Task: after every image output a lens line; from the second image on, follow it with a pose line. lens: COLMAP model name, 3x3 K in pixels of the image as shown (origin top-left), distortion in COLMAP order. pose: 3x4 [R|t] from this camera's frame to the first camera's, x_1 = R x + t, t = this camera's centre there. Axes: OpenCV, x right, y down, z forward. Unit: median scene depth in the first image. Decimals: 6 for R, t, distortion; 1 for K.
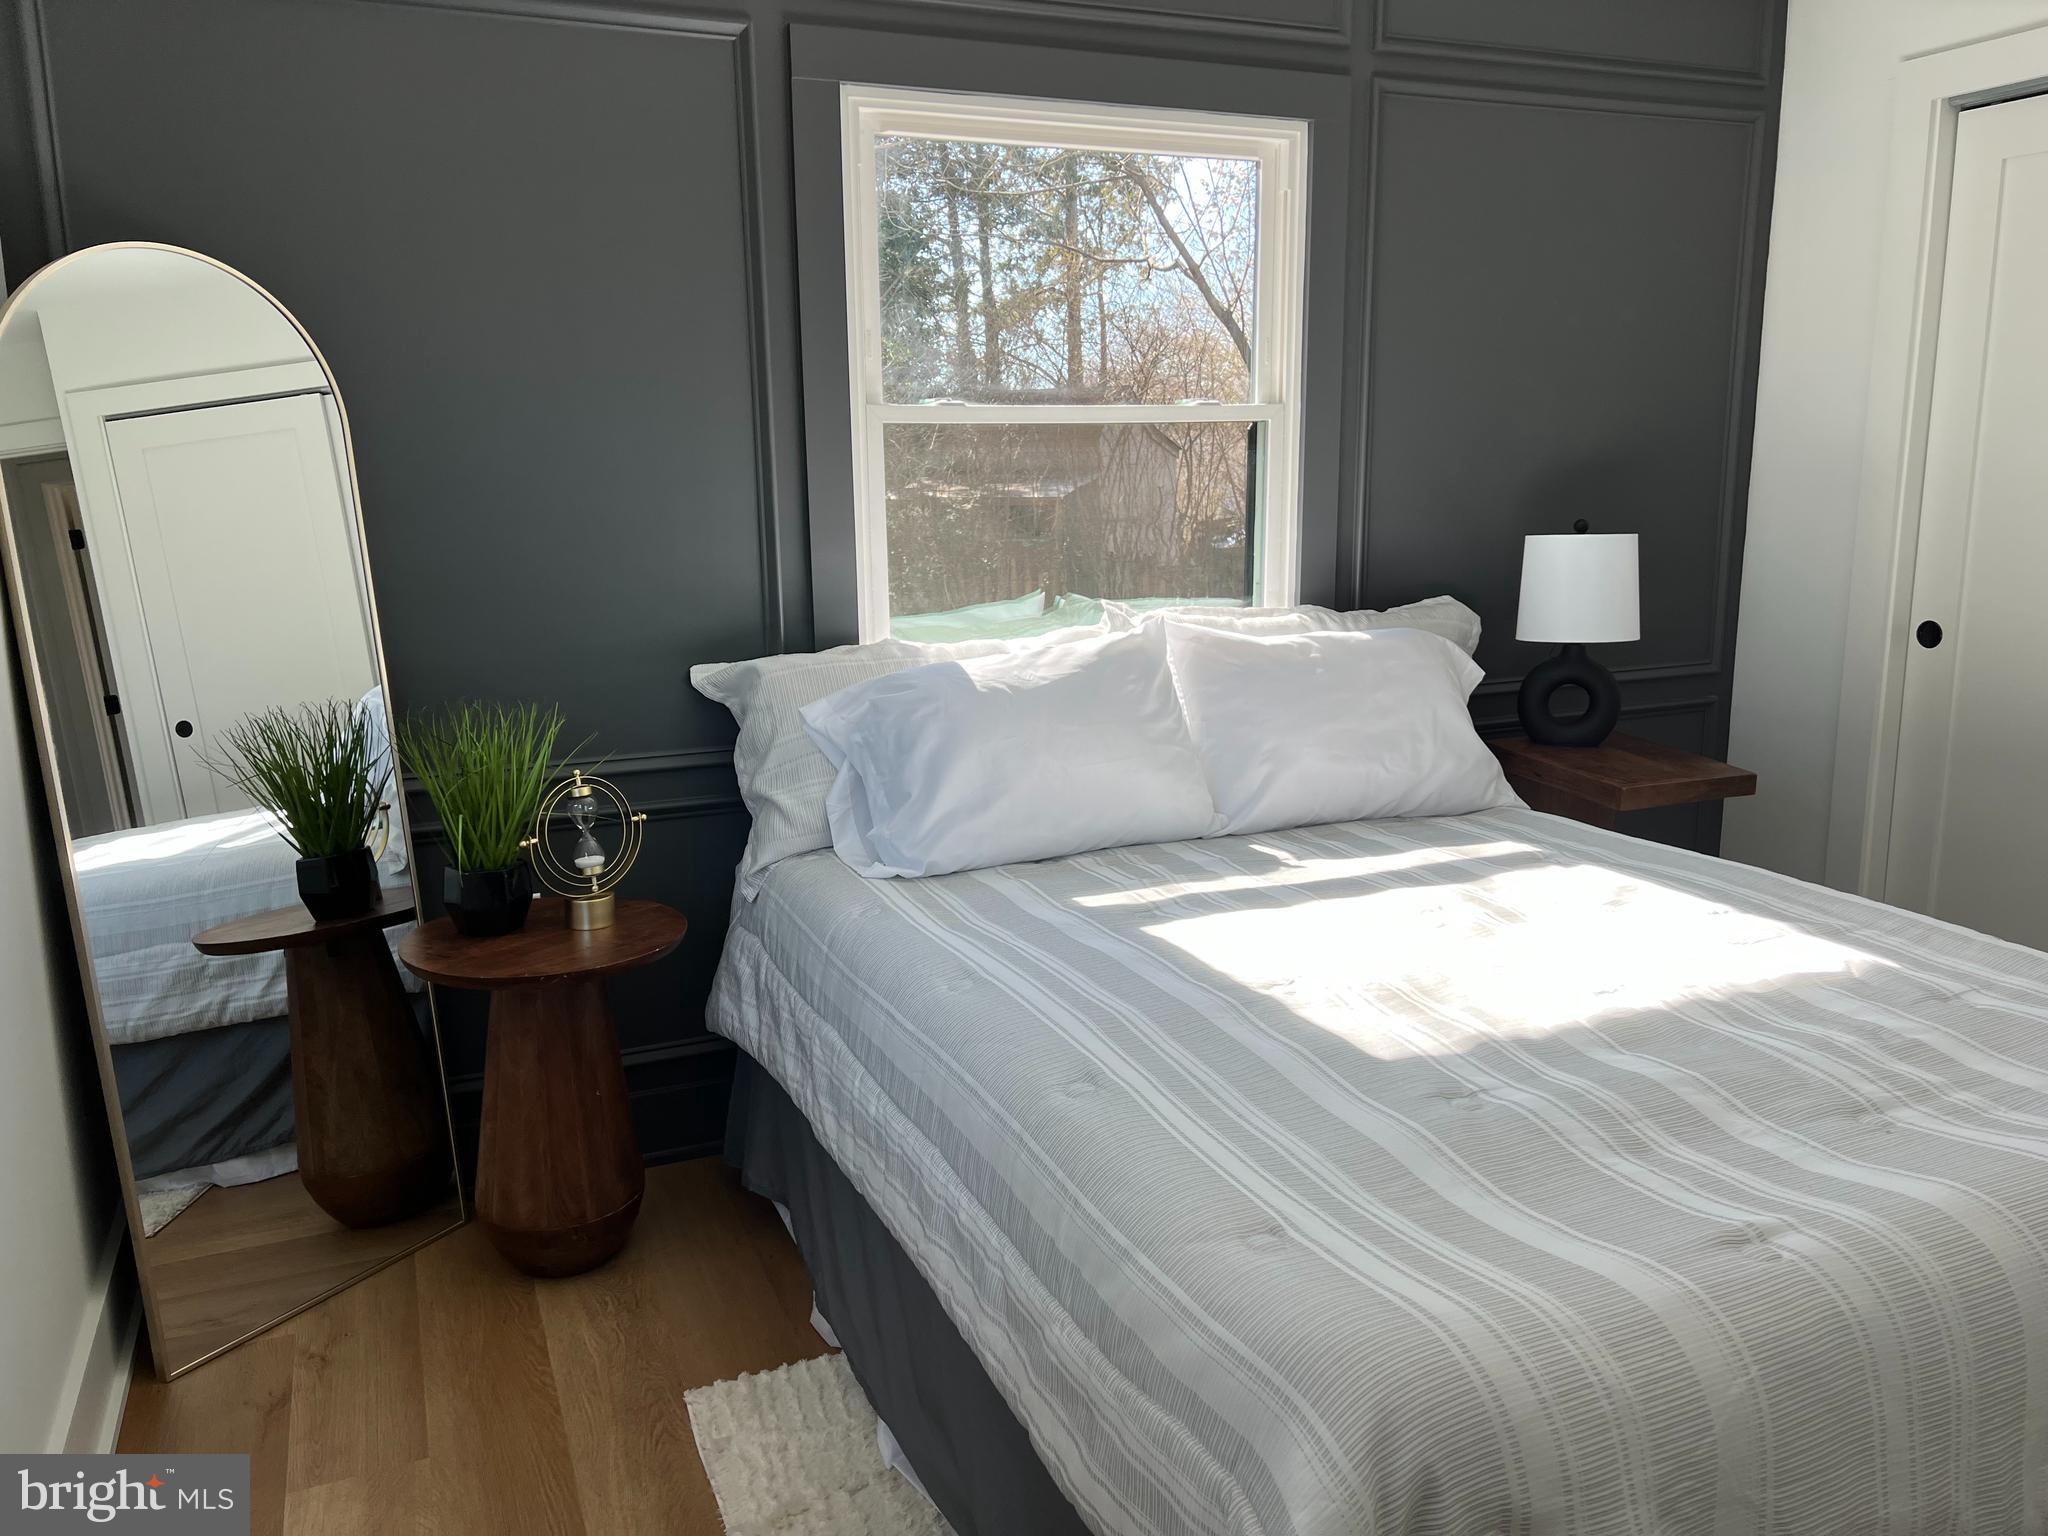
lens RADIAL K [[1528.2, 0, 1011.0], [0, 1528.2, 765.8], [0, 0, 1]] dist [0.091097, -0.117197]
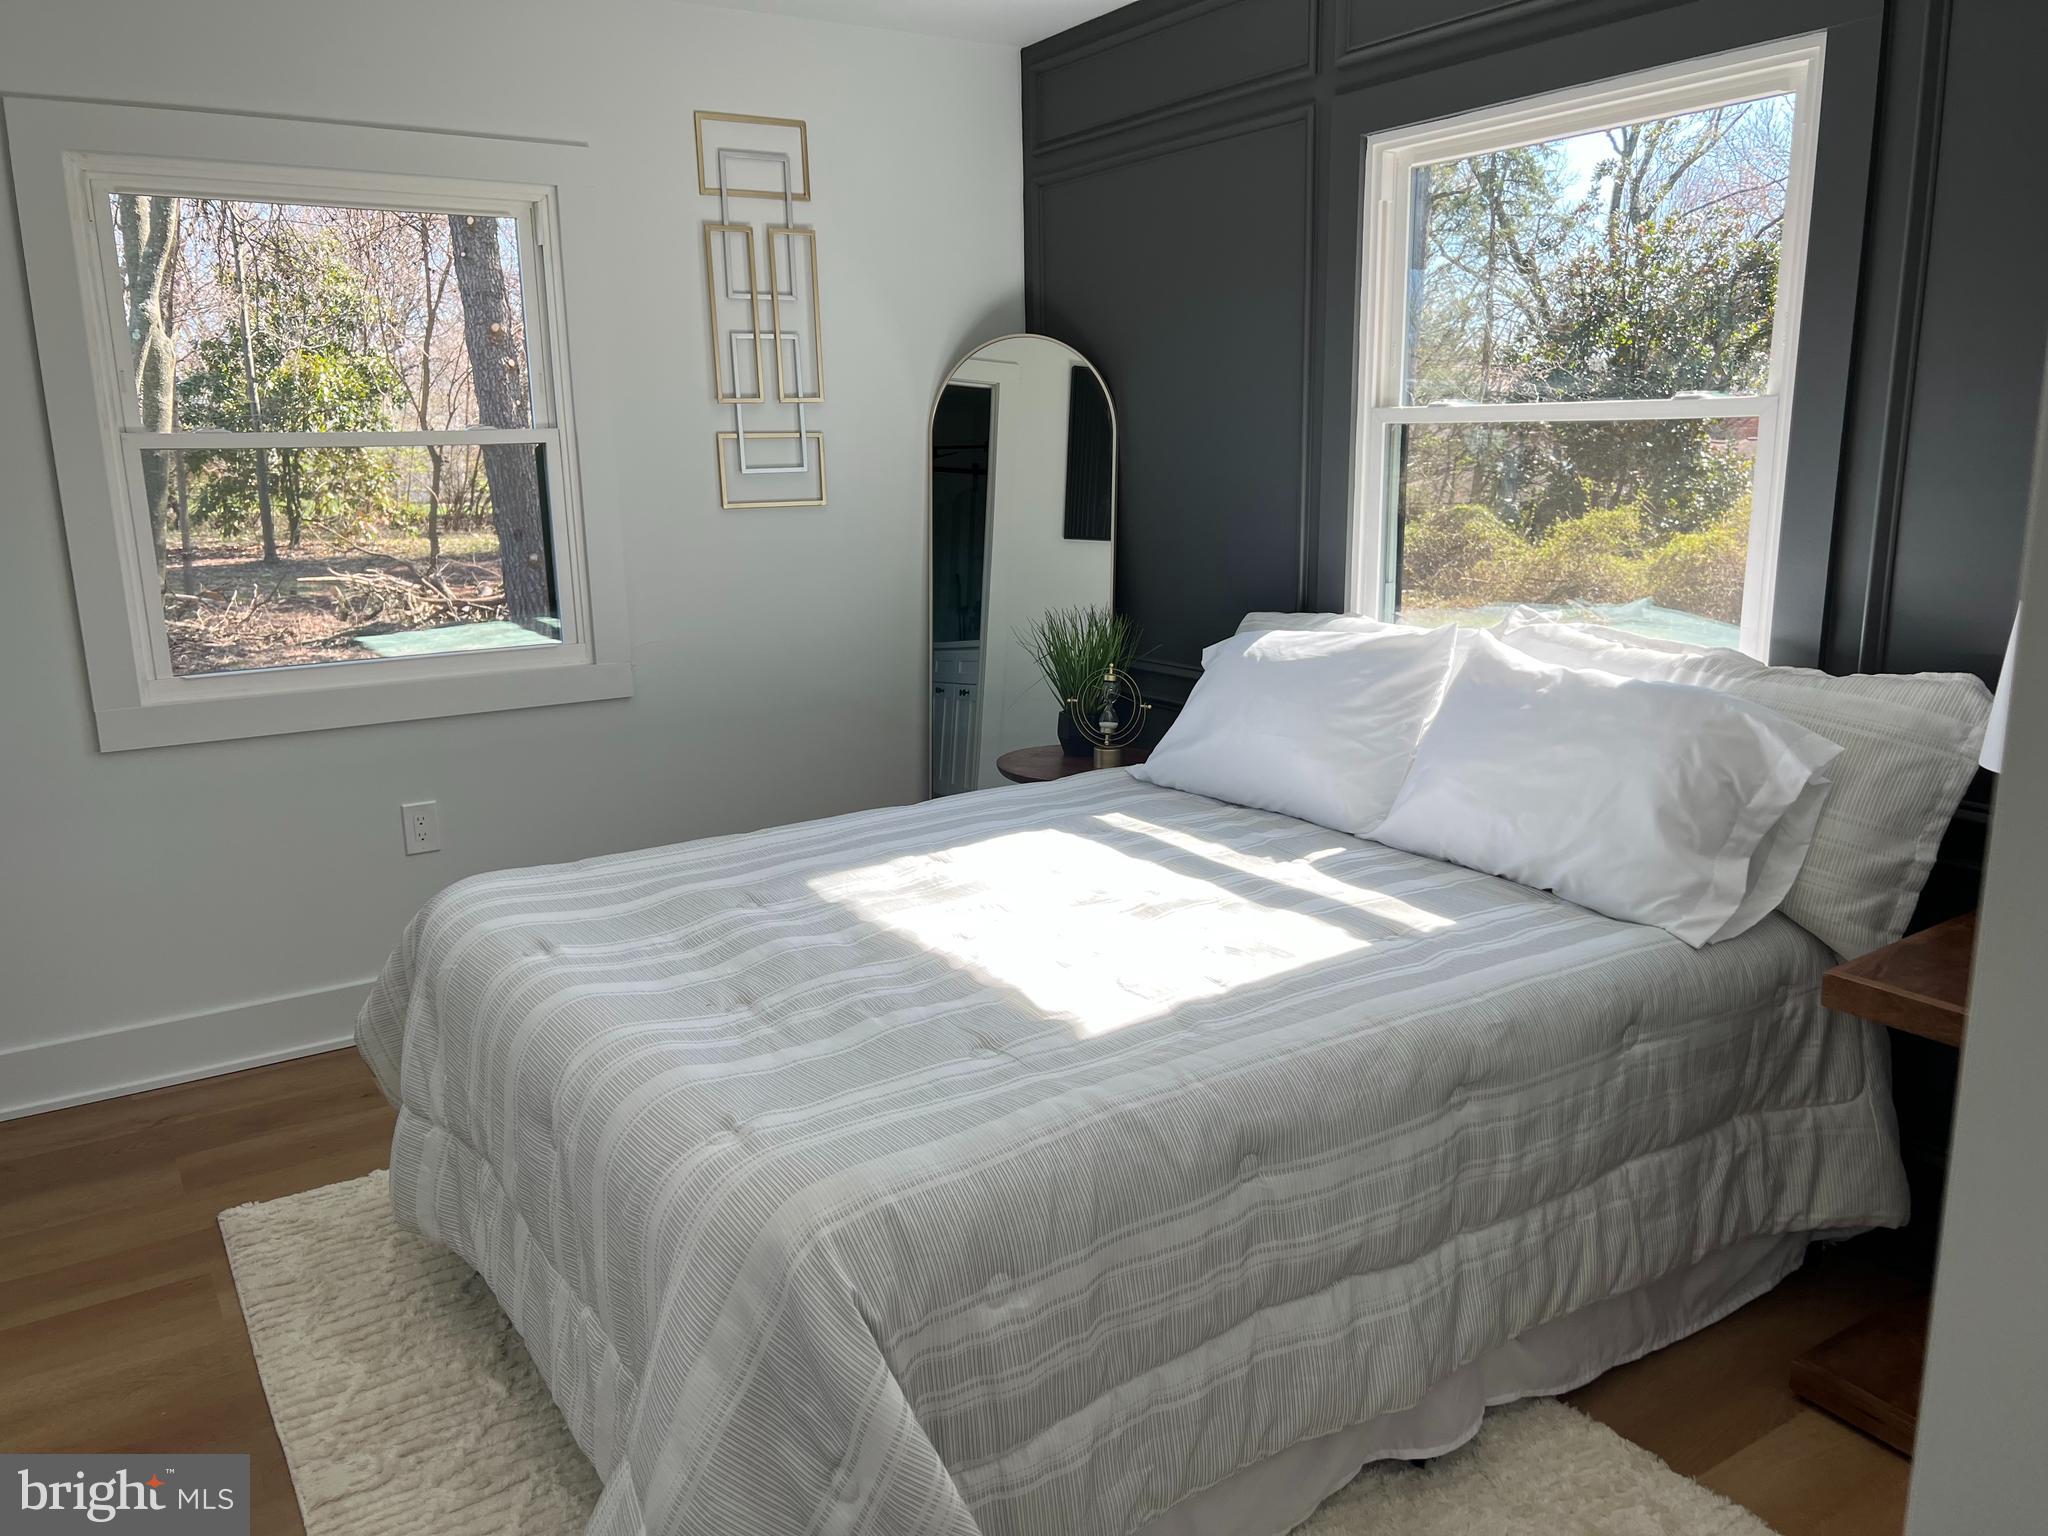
lens RADIAL K [[1528.2, 0, 1011.0], [0, 1528.2, 765.8], [0, 0, 1]] dist [0.091097, -0.117197]
pose [[0.169939, 0.214042, -0.961929, 1.228079], [-0.193865, 0.964313, 0.180324, -0.159860], [0.966197, 0.155840, 0.205369, 0.654577]]
